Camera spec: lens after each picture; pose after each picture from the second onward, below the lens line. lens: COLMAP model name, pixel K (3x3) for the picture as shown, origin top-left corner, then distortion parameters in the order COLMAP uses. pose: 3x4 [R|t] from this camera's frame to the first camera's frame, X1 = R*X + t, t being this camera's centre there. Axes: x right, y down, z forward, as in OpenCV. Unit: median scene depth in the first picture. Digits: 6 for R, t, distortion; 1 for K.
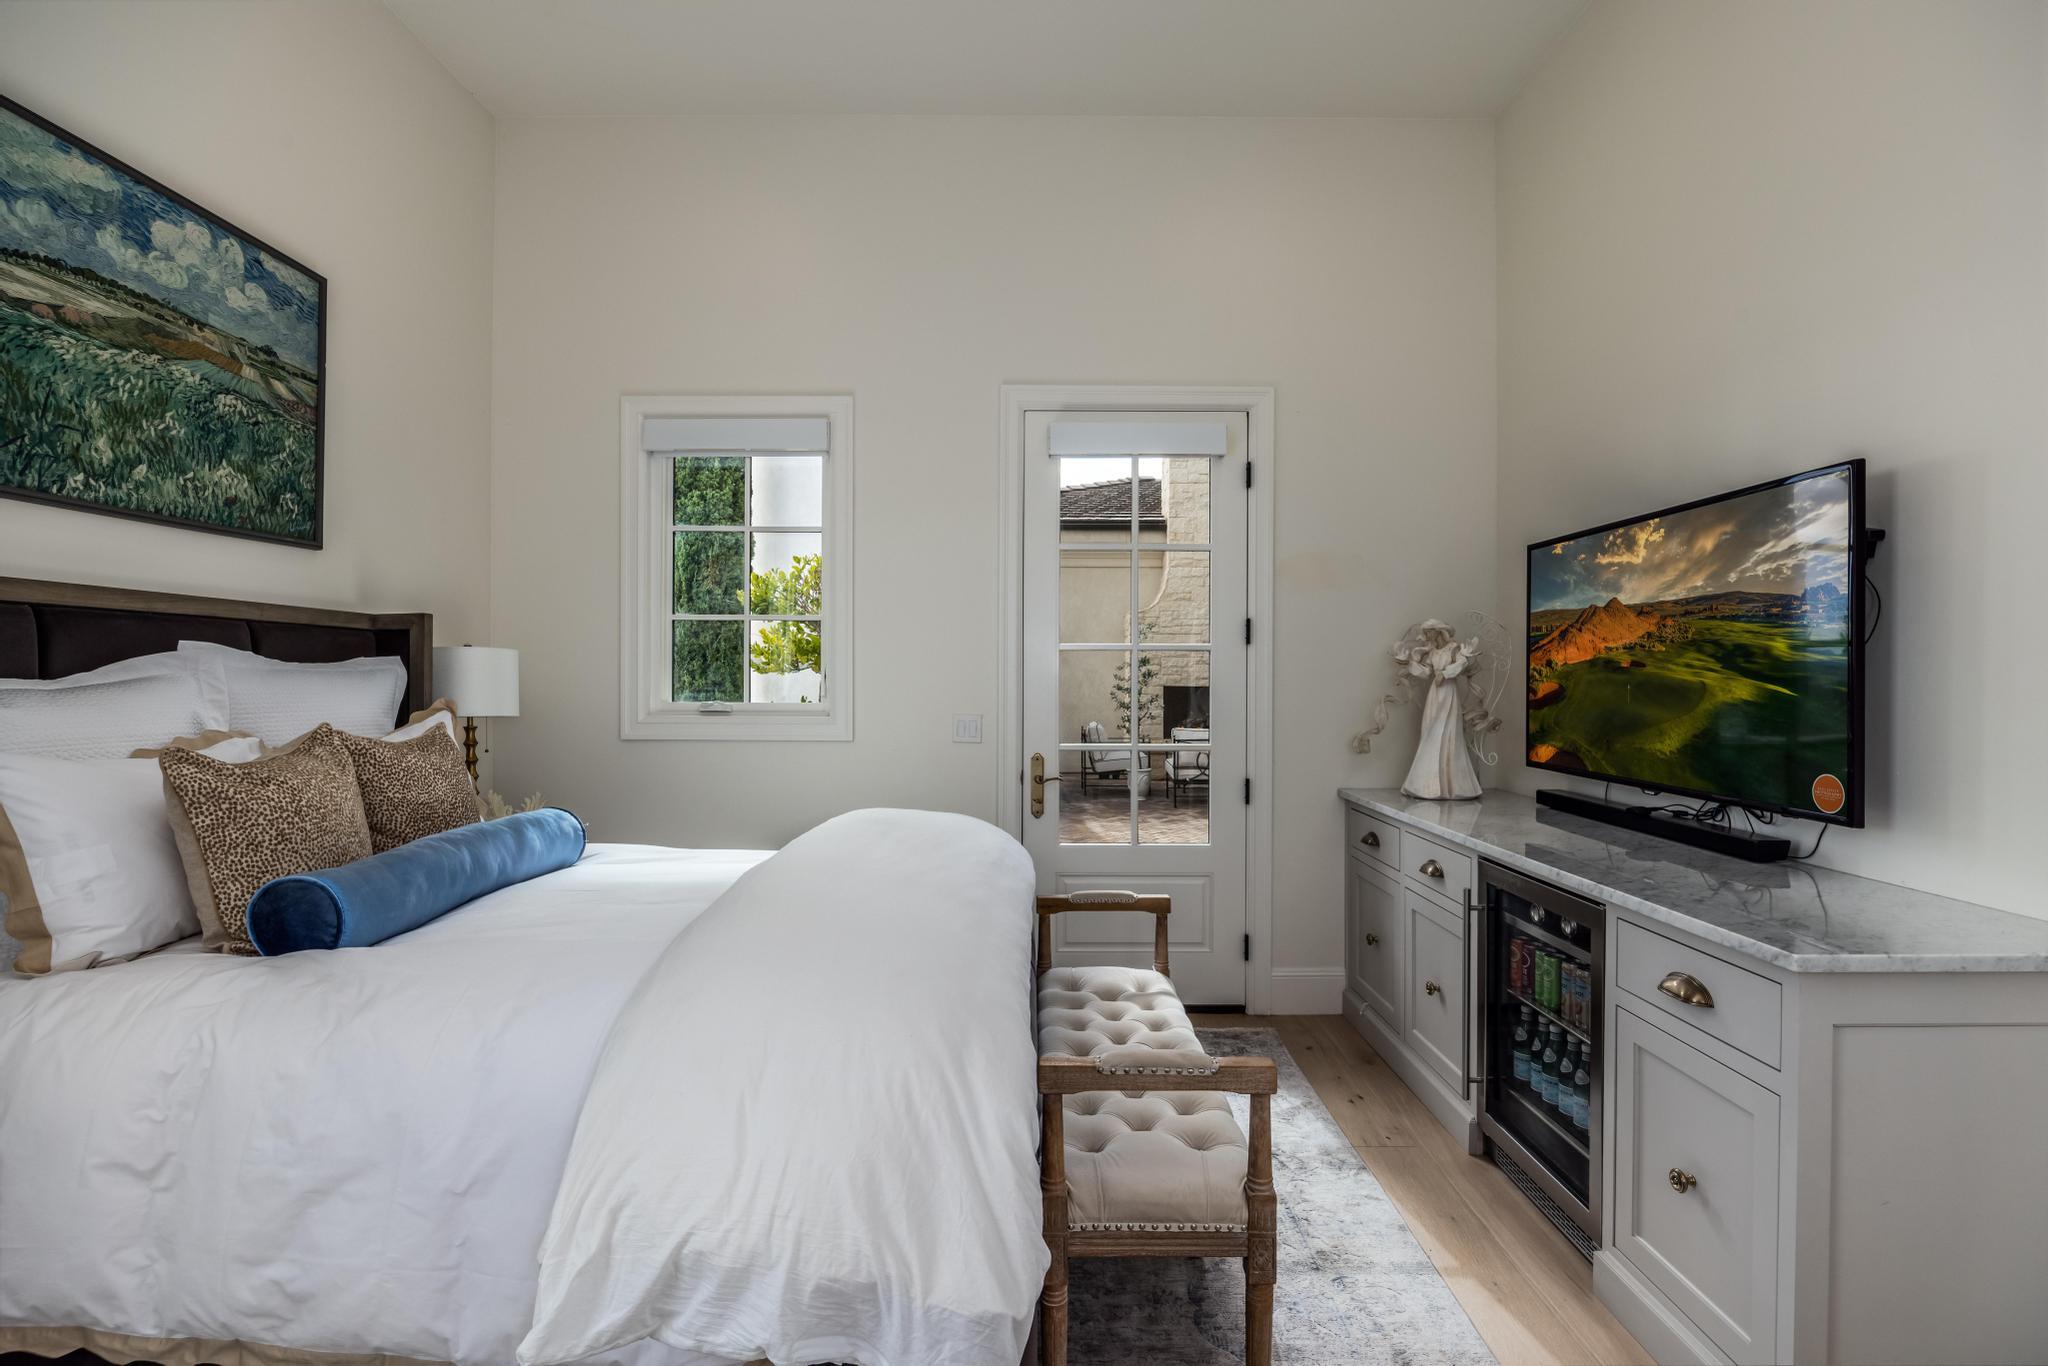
lens RADIAL K [[945.7, 0, 1028.2], [0, 945.7, 683.6], [0, 0, 1]] dist [-0.013333, 0.000674]
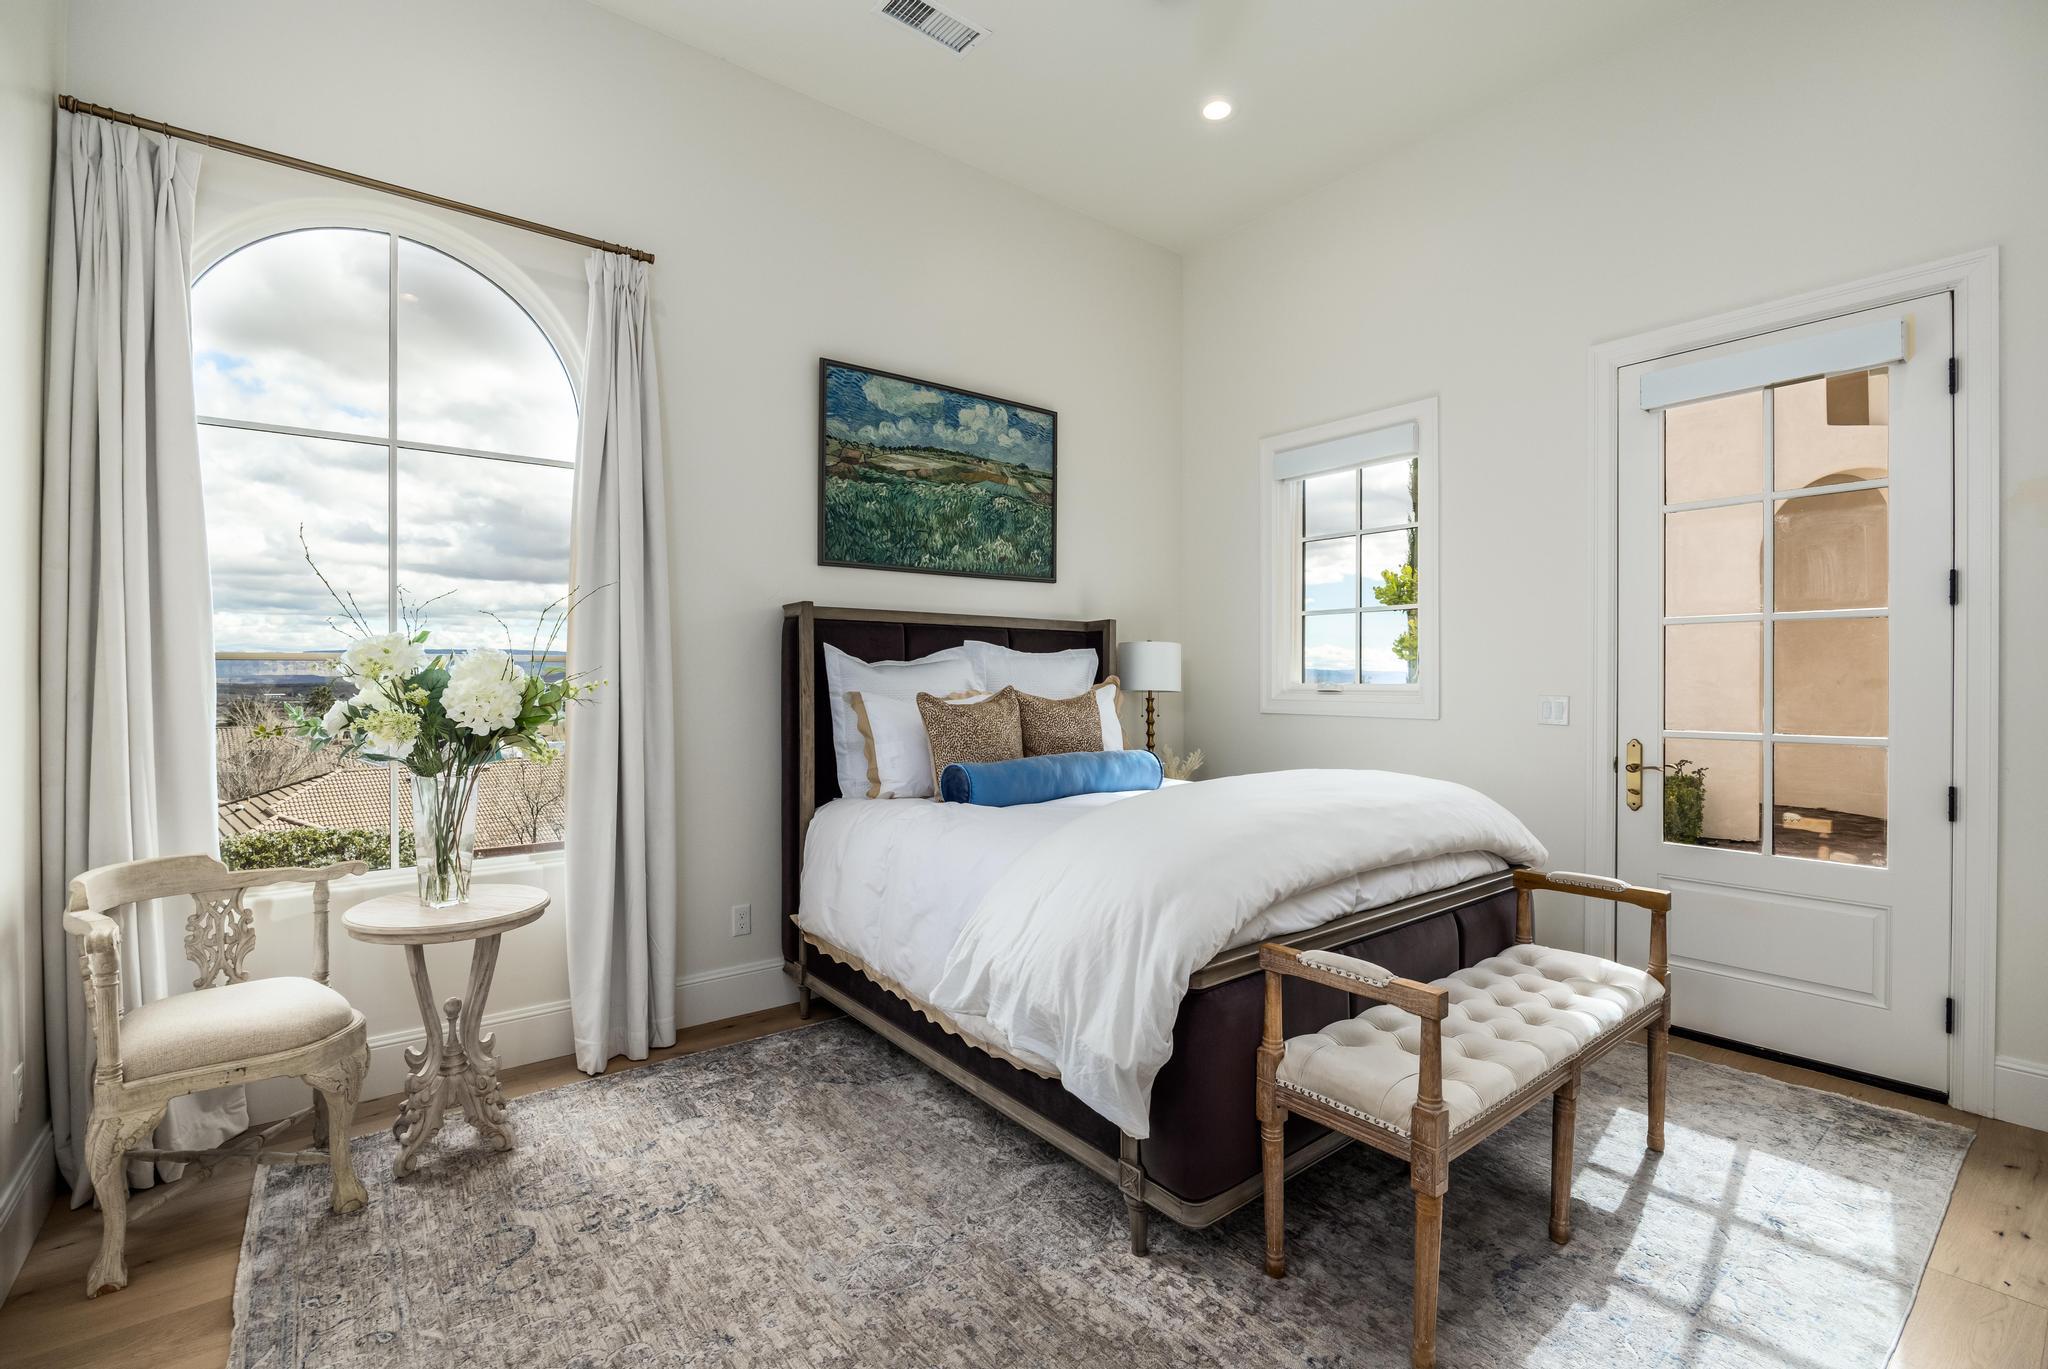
lens RADIAL K [[918.8, 0, 1028.3], [0, 918.8, 685.2], [0, 0, 1]] dist [-0.013232, 0.000042]
pose [[0.621734, 0.002973, -0.783223, 0.515984], [-0.004067, 0.999992, 0.000567, 0.036174], [0.783218, 0.002833, 0.621740, -0.007631]]
